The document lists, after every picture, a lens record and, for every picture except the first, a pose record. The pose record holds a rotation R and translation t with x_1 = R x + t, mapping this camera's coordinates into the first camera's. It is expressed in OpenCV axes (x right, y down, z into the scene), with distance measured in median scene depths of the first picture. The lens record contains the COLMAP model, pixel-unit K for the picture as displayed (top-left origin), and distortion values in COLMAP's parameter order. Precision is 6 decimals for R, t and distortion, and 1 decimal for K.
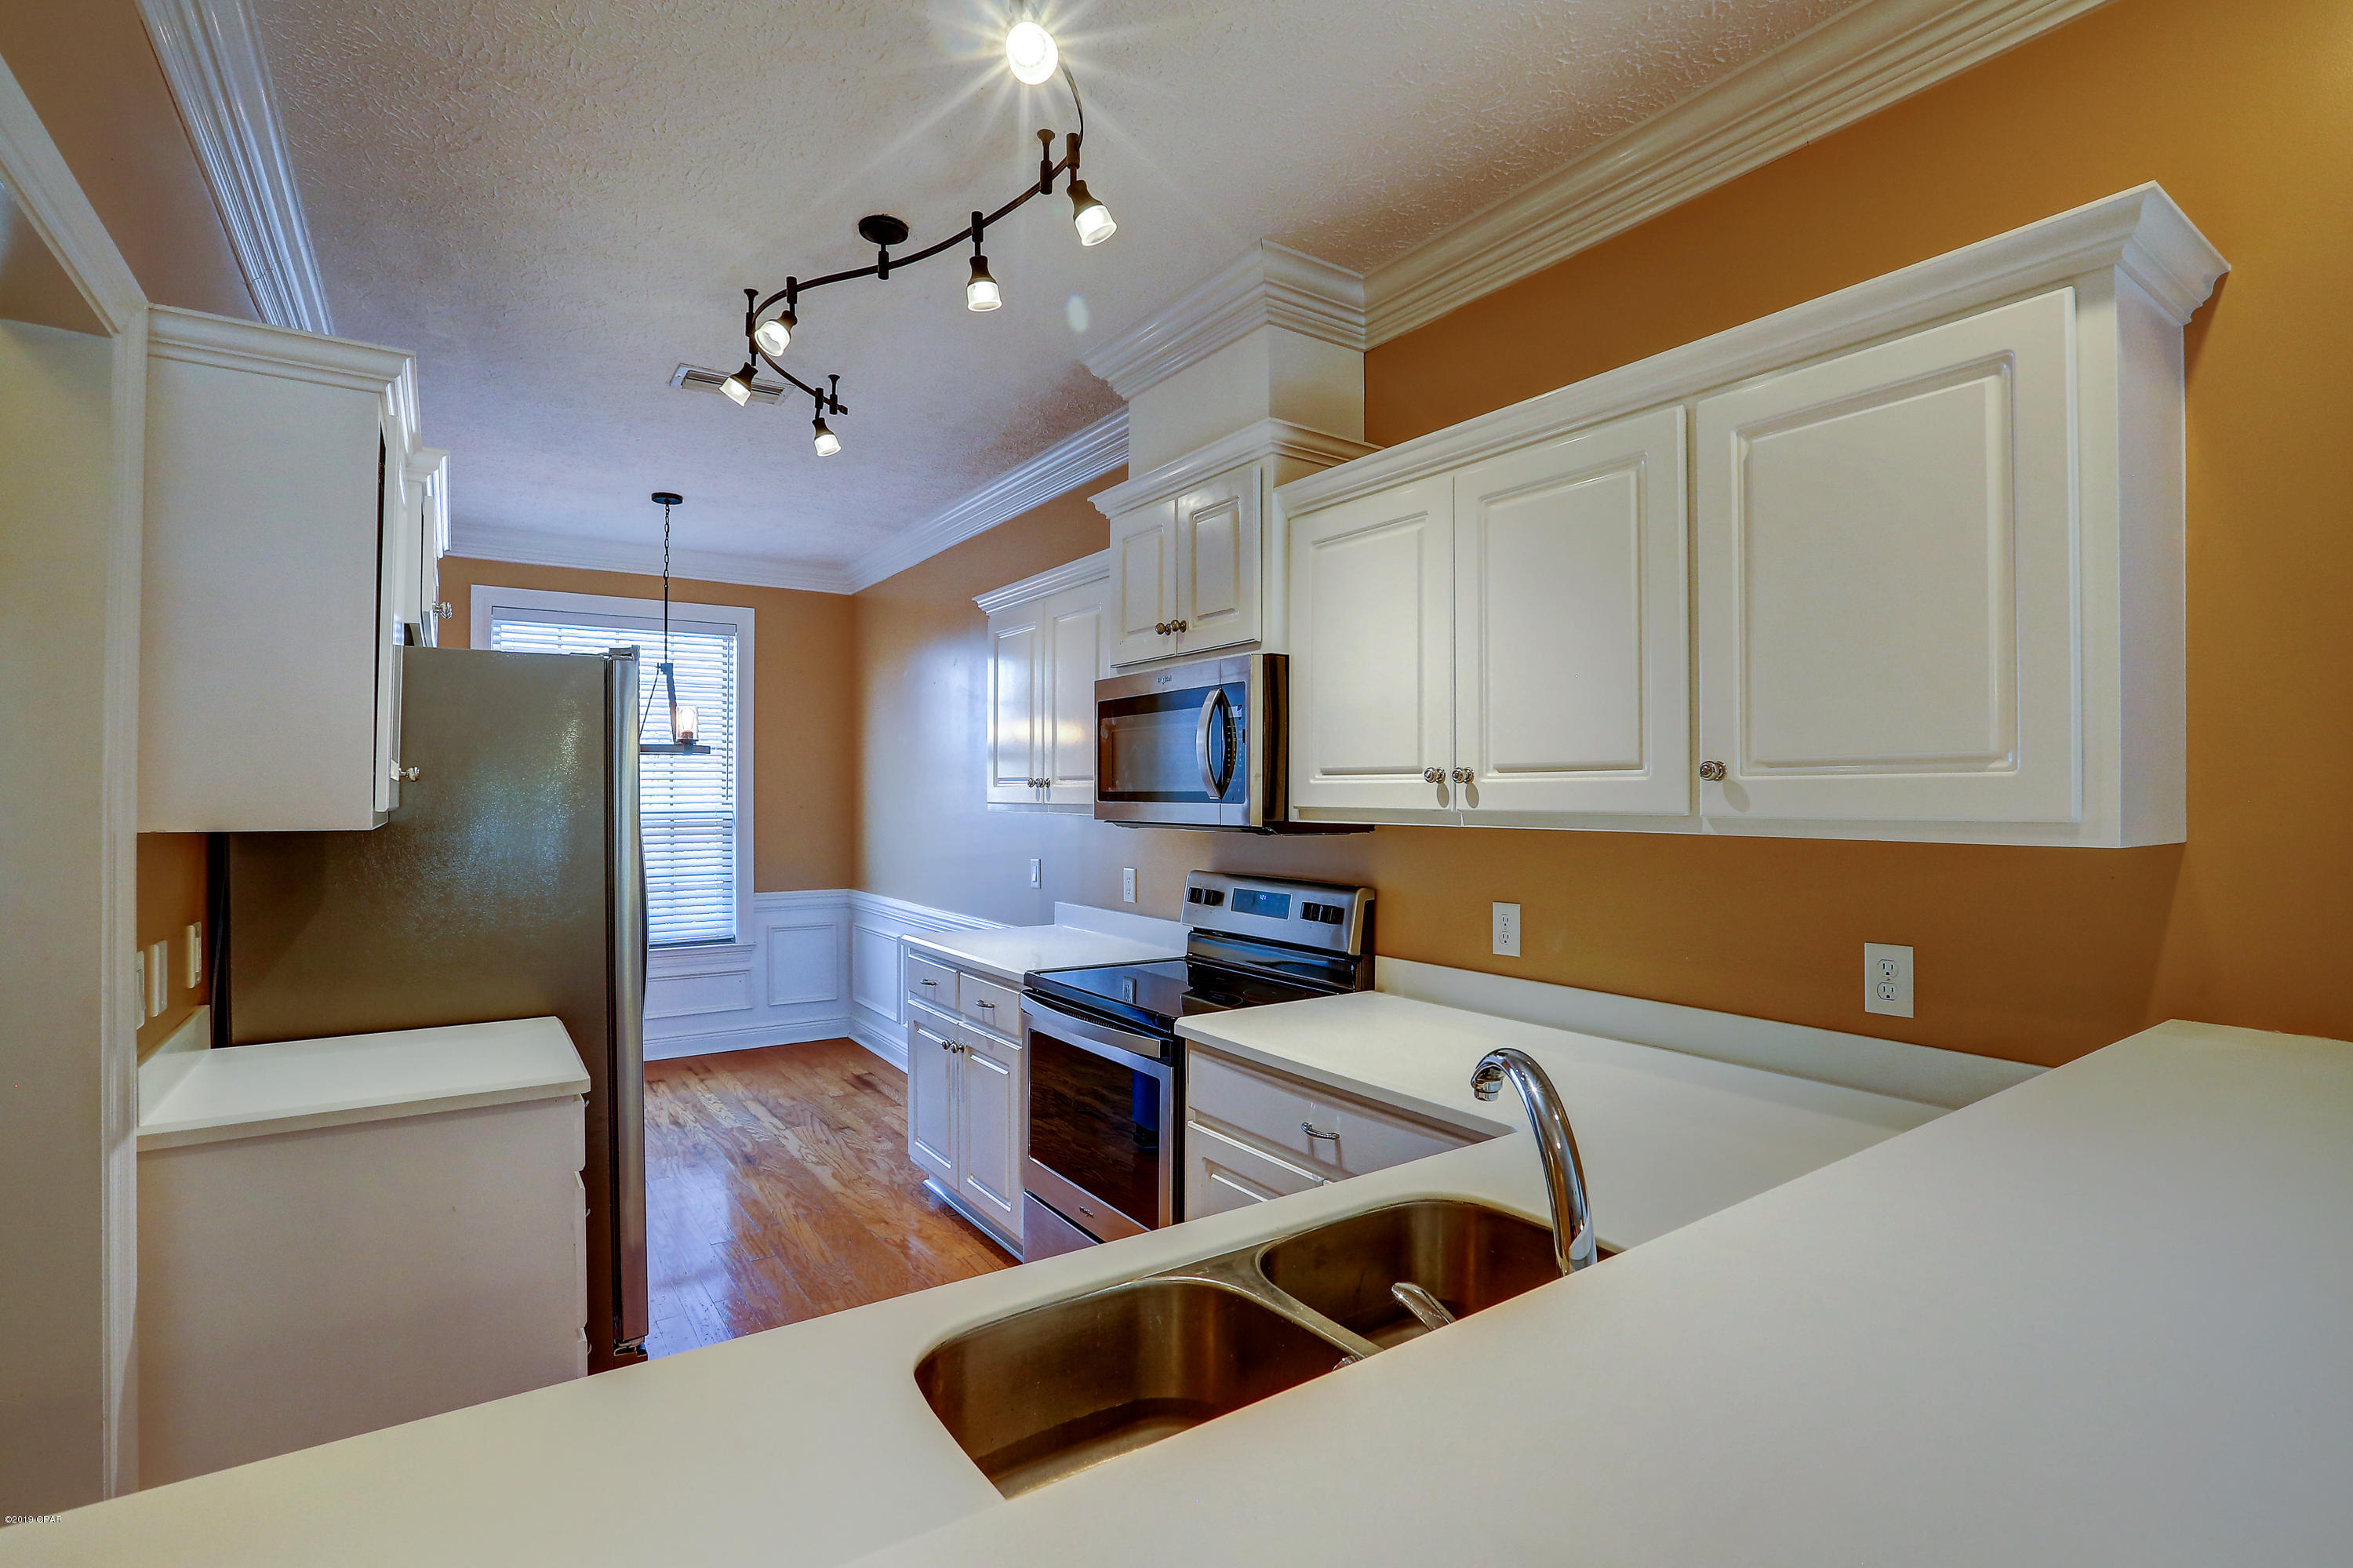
lens RADIAL K [[1092.2, 0, 1178.2], [0, 1092.2, 792.9], [0, 0, 1]] dist [-0.035249, 0.016519]
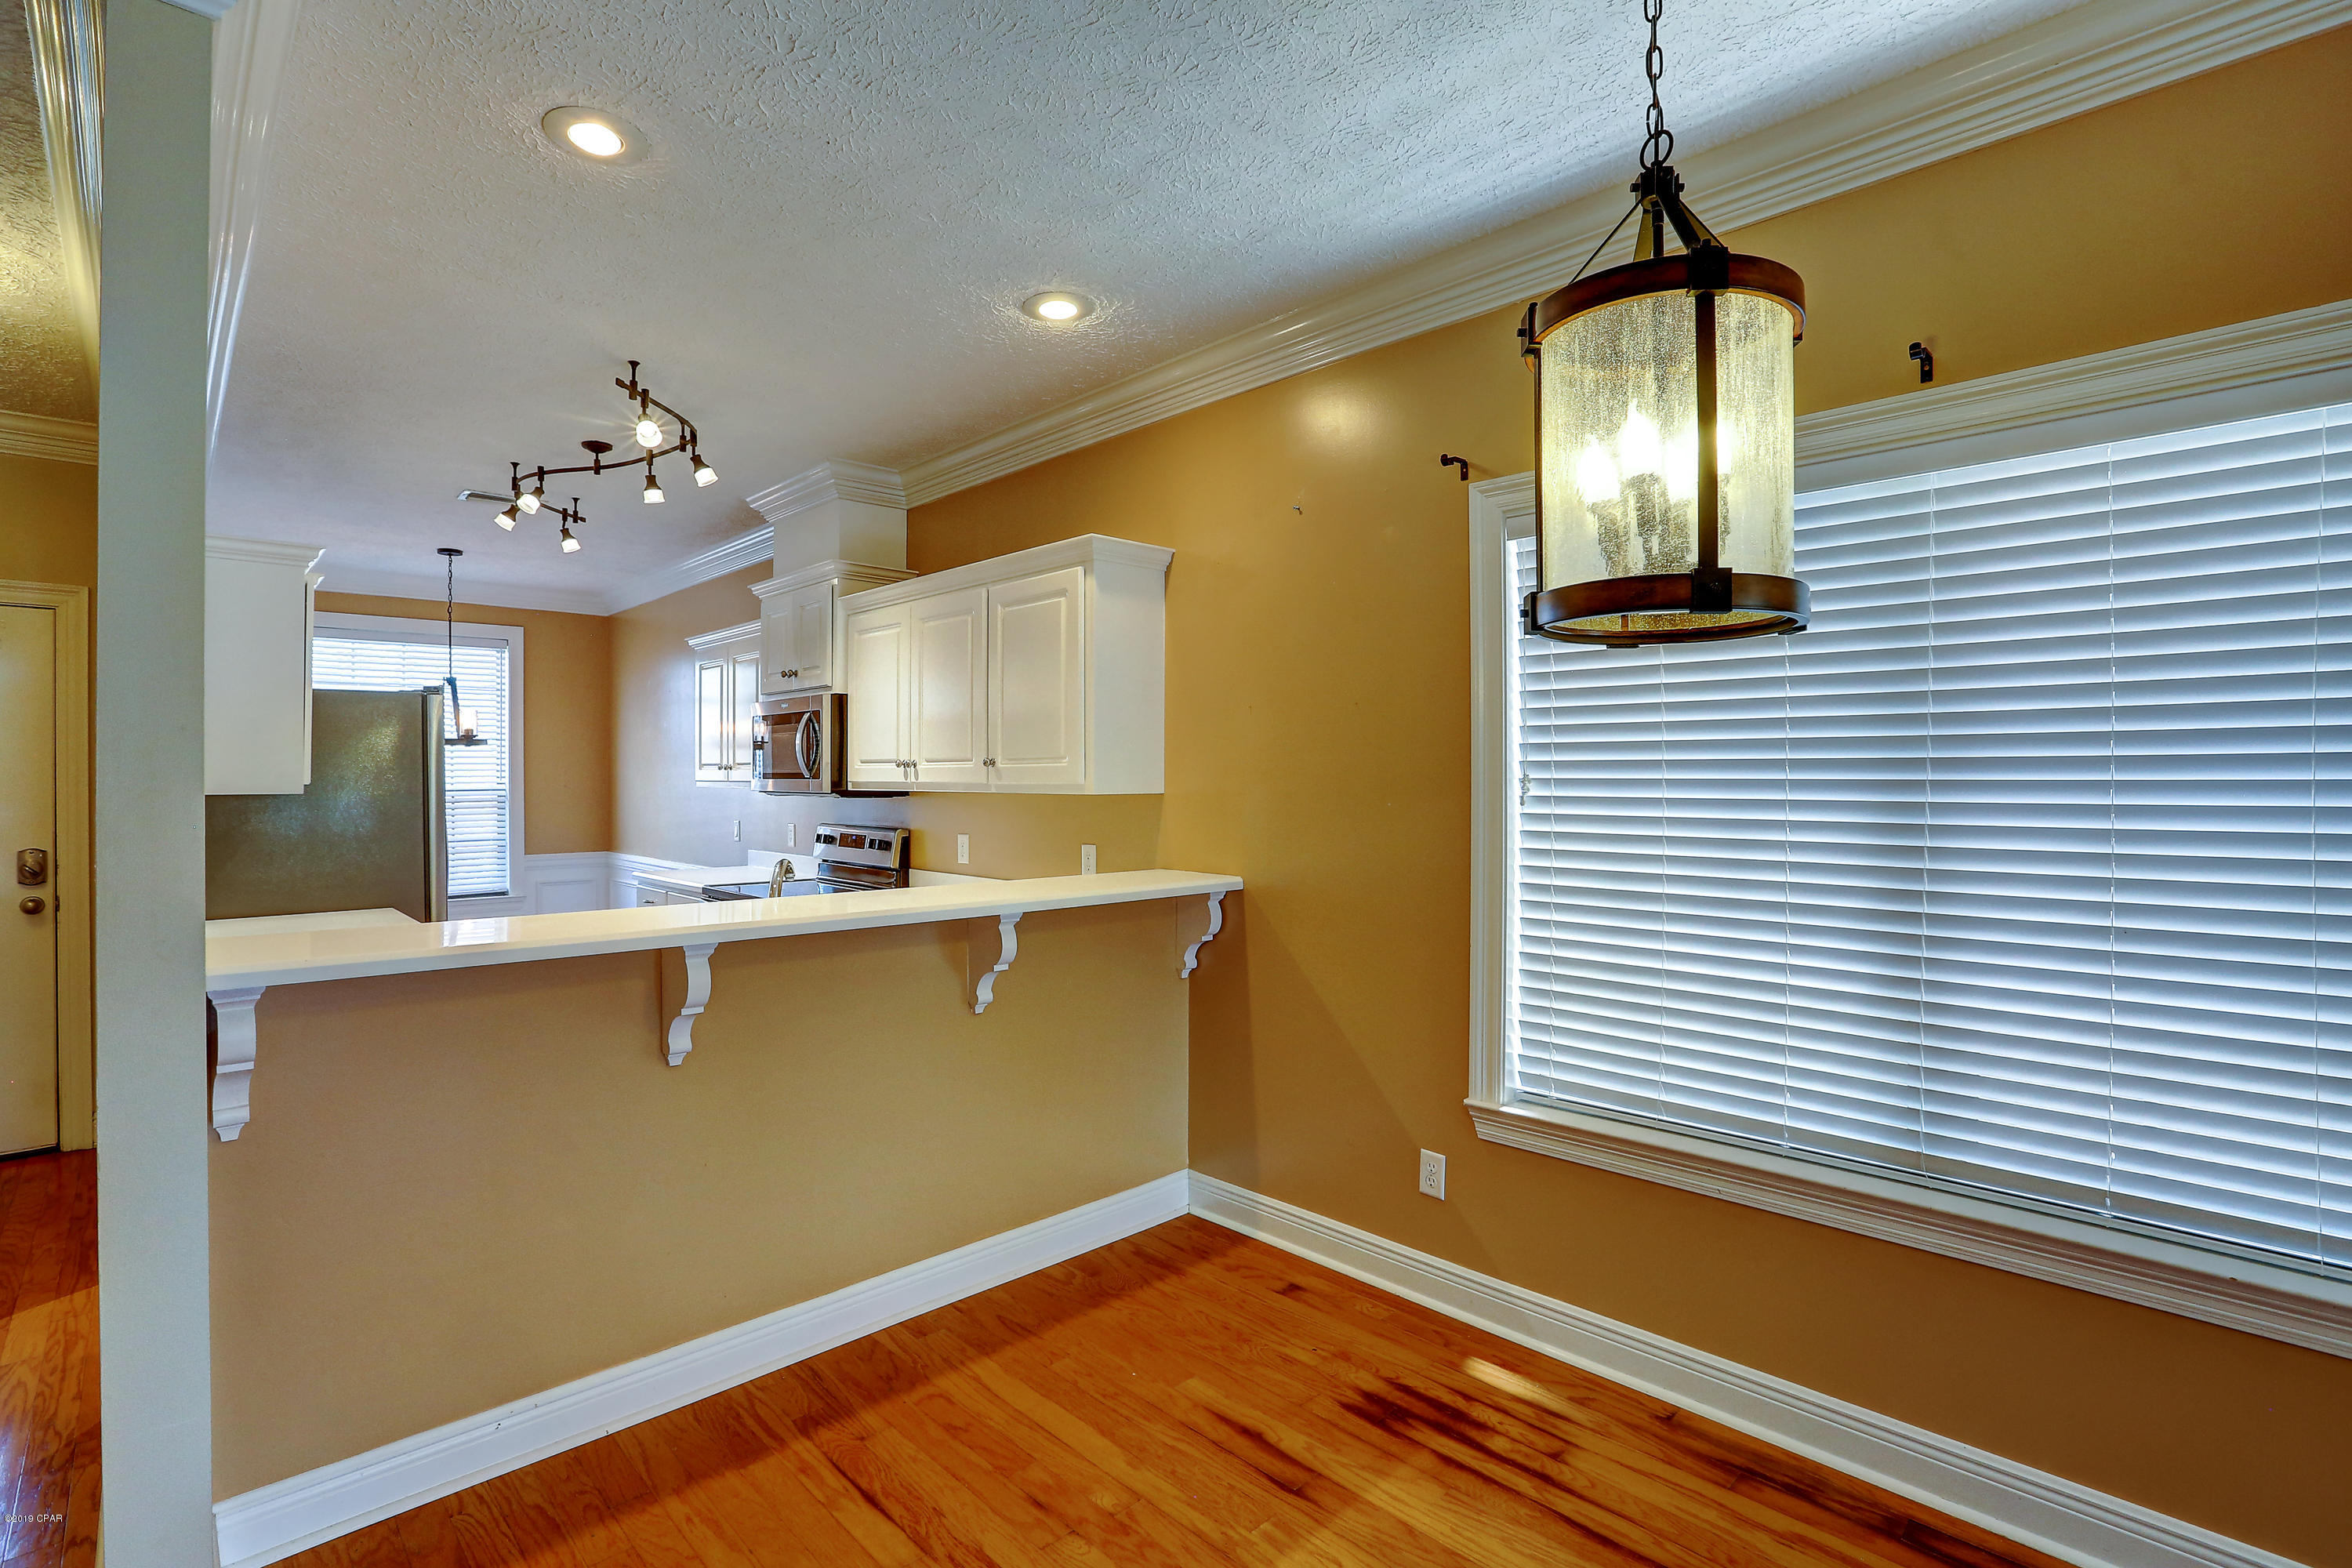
lens RADIAL K [[1091.7, 0, 1167.4], [0, 1091.7, 776.0], [0, 0, 1]] dist [-0.035249, 0.016519]
pose [[0.987264, -0.003263, 0.159057, 0.302481], [0.002970, 0.999993, 0.002082, 0.002021], [-0.159063, -0.001583, 0.987267, -0.730111]]
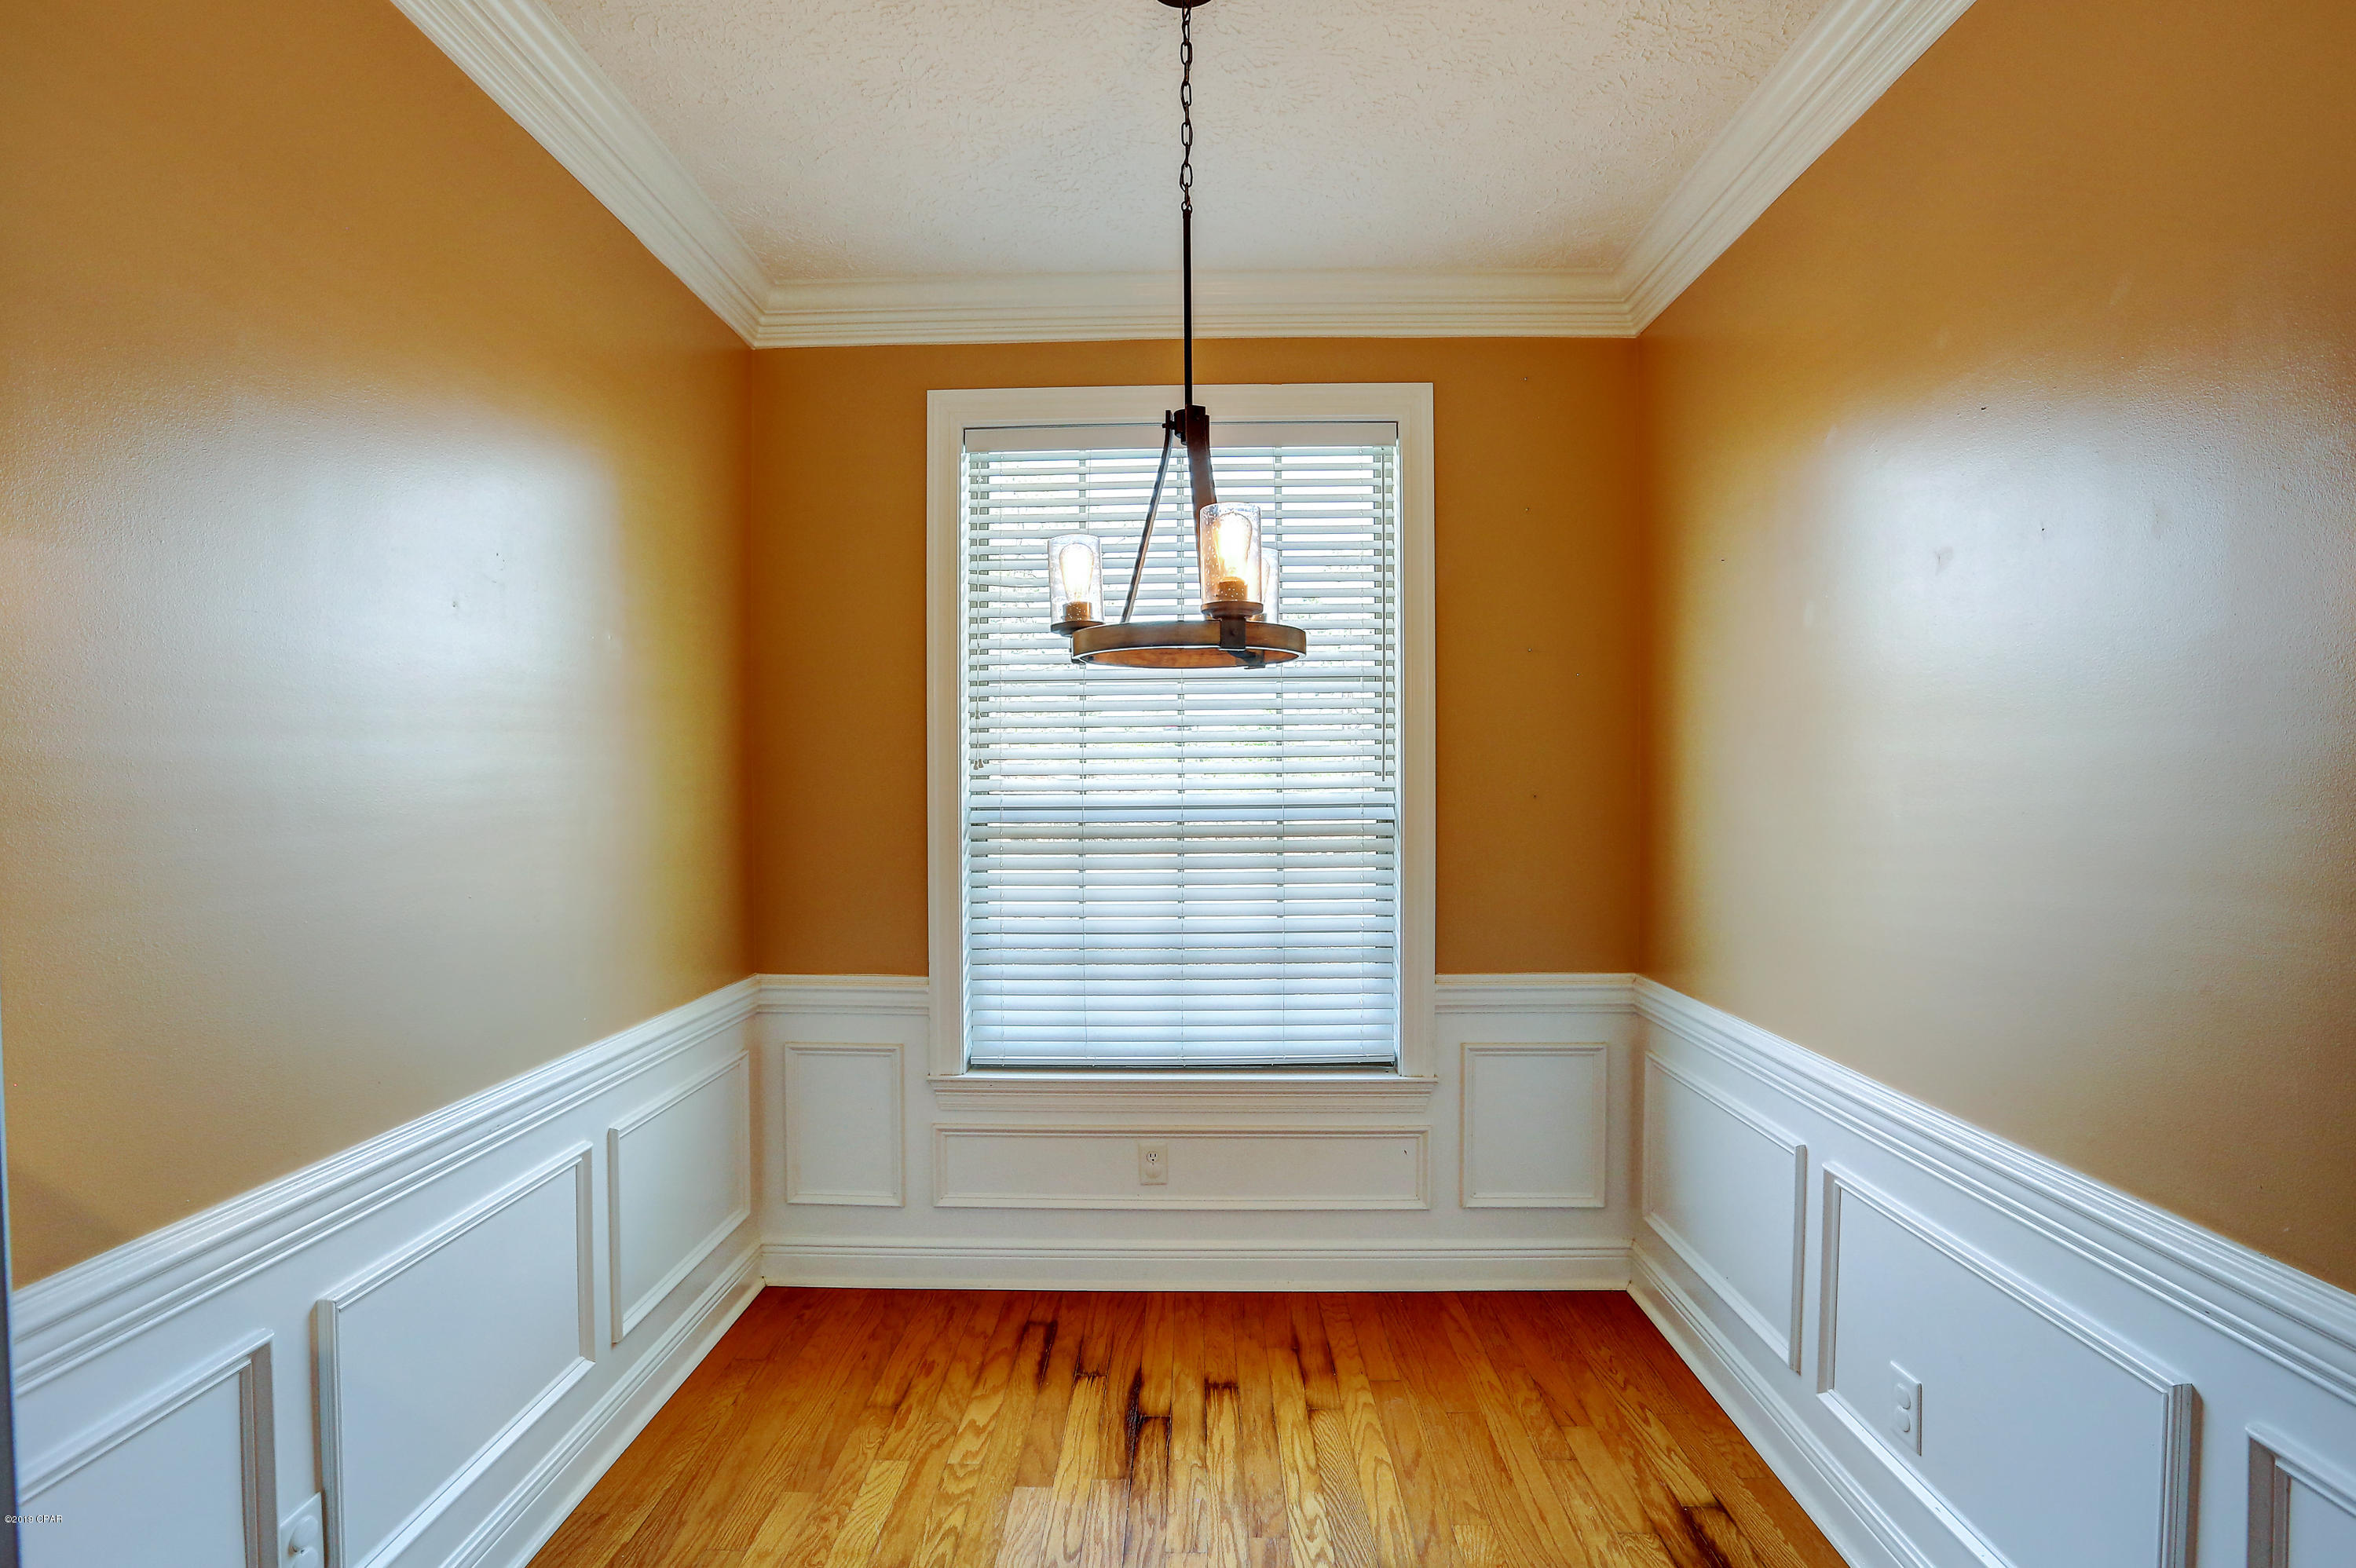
lens RADIAL K [[1093.4, 0, 1175.9], [0, 1093.4, 787.8], [0, 0, 1]] dist [-0.035249, 0.016519]
pose [[0.808337, 0.000657, -0.588720, -0.426072], [0.002296, 0.999988, 0.004270, 0.015268], [0.588716, -0.004803, 0.808326, 1.161593]]
